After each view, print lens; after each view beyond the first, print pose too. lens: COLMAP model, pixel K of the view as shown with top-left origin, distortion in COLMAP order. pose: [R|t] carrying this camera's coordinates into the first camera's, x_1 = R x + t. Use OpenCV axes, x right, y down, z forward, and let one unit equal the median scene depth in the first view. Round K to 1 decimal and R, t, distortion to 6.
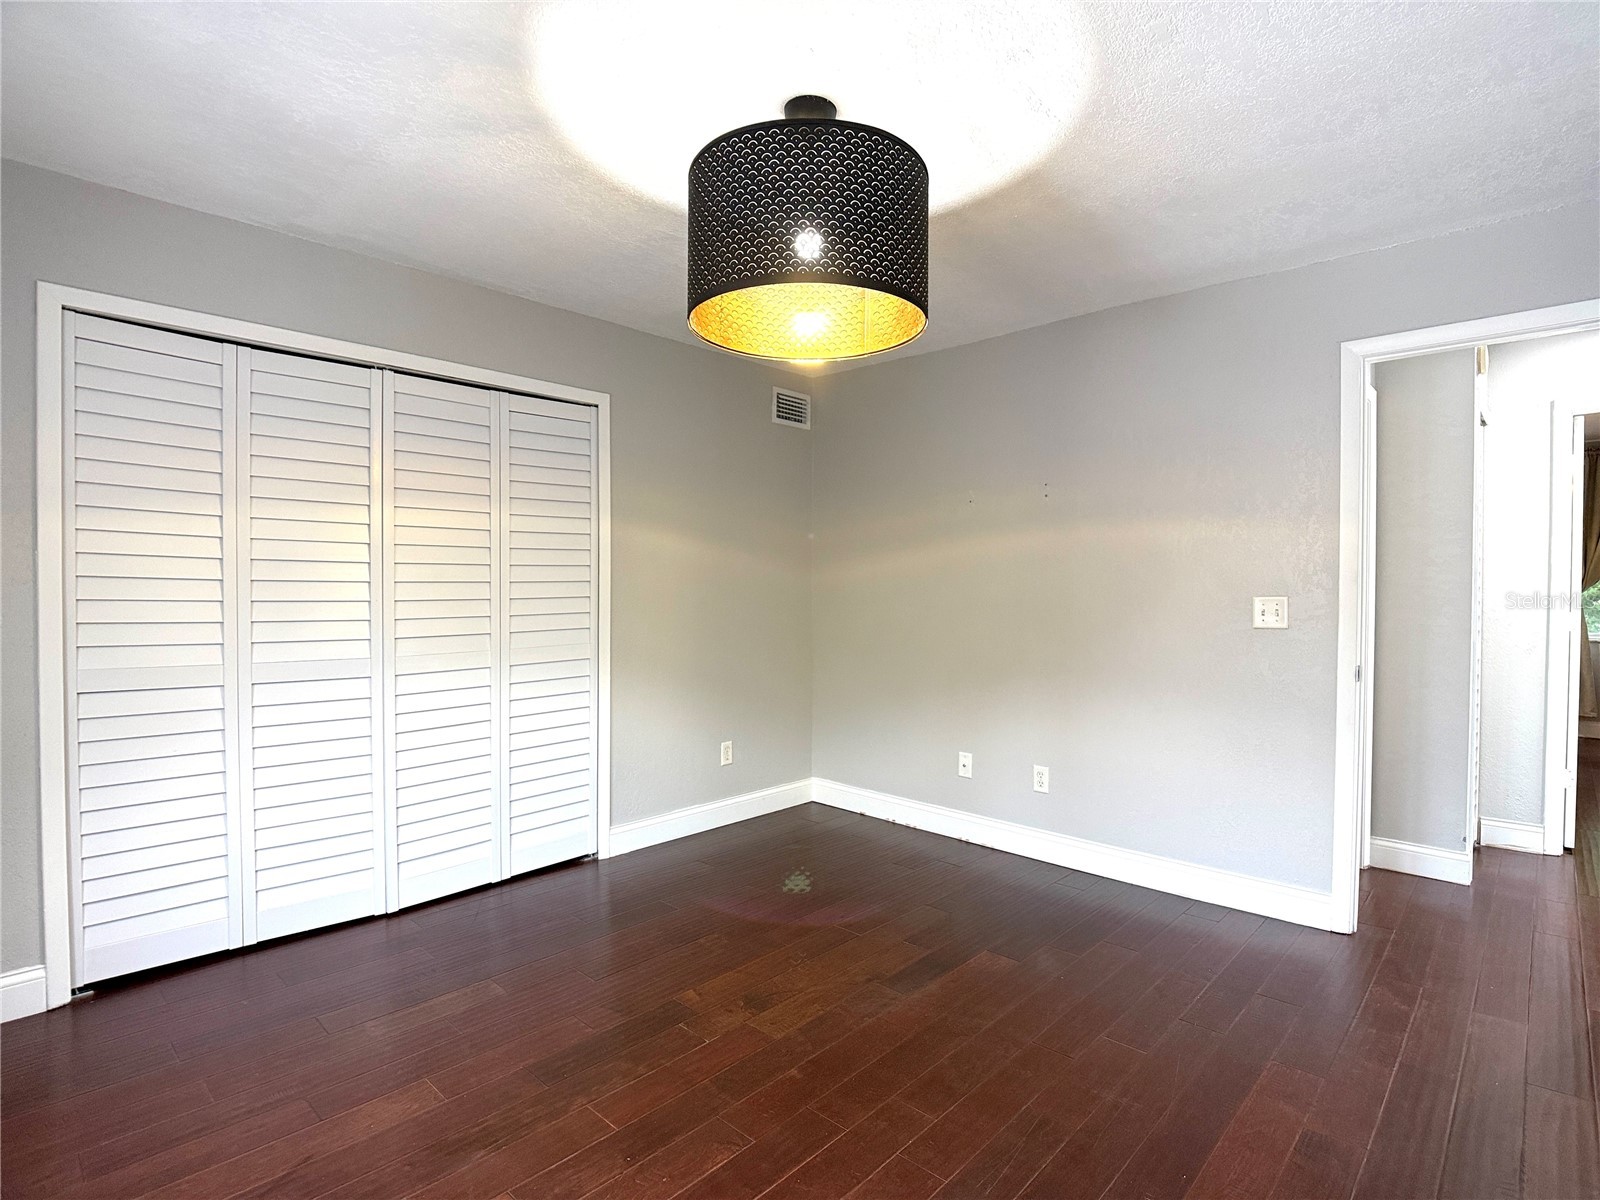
lens RADIAL K [[814.1, 0, 805.5], [0, 814.1, 599.6], [0, 0, 1]] dist [-0.003719, -0.020892]
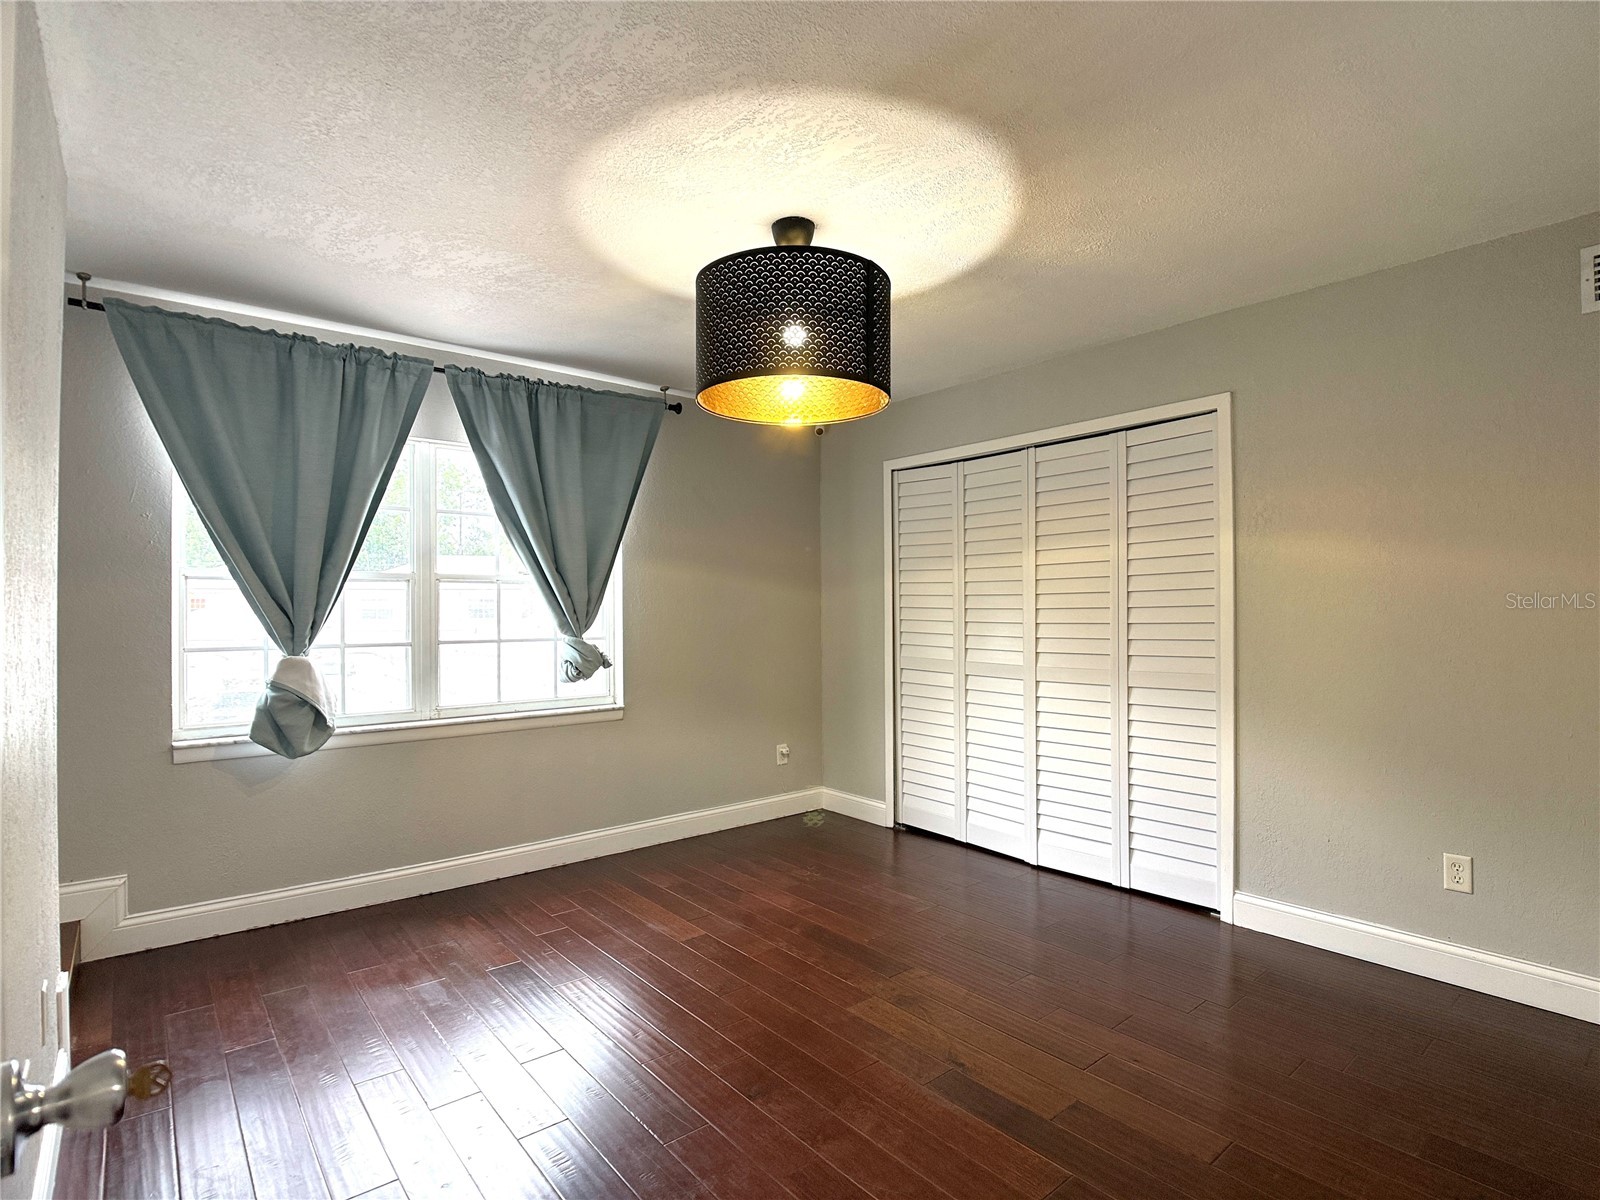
lens RADIAL K [[814.1, 0, 805.5], [0, 814.1, 599.6], [0, 0, 1]] dist [-0.003719, -0.020892]
pose [[-0.129257, -0.015068, -0.991497, 0.803243], [-0.009168, 0.999860, -0.014000, -0.014248], [0.991569, 0.007280, -0.129377, 0.780715]]
